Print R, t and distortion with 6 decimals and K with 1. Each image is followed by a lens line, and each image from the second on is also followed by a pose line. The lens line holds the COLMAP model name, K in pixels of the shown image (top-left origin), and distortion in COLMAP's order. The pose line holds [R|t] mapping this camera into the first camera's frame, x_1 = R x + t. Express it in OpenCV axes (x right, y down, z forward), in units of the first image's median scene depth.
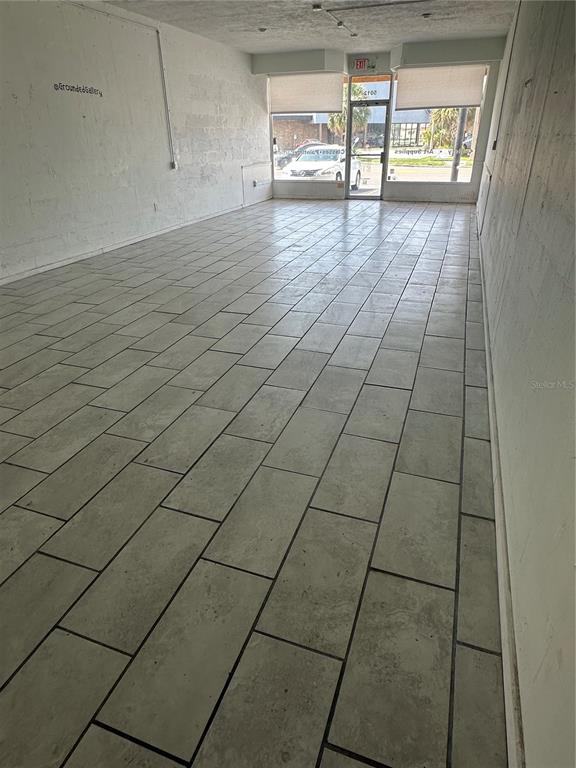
lens RADIAL K [[463.1, 0, 288.0], [0, 463.1, 384.0], [0, 0, 1]] dist [-0.002223, 0.000938]
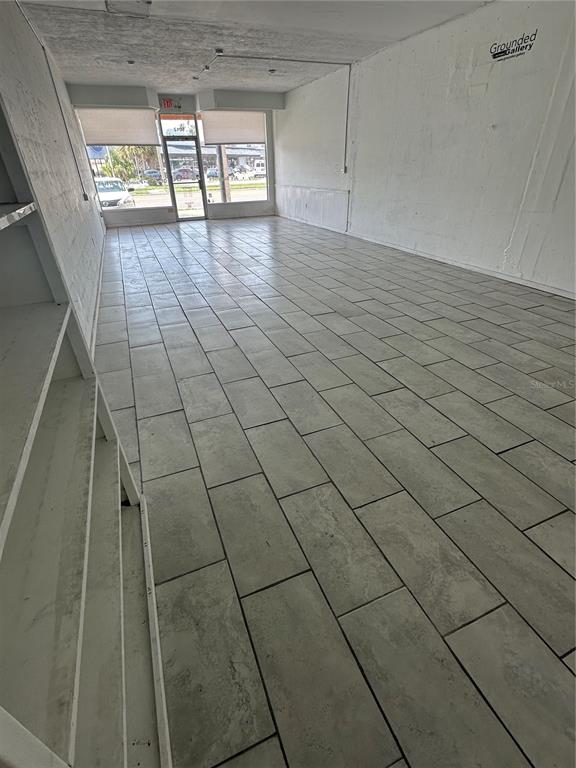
lens RADIAL K [[364.4, 0, 288.0], [0, 364.4, 384.0], [0, 0, 1]] dist [-0.001269, -0.000141]
pose [[0.746384, -0.346760, 0.568039, -0.386441], [0.324572, 0.934808, 0.144178, -0.063292], [-0.581003, 0.076757, 0.810274, 0.133149]]
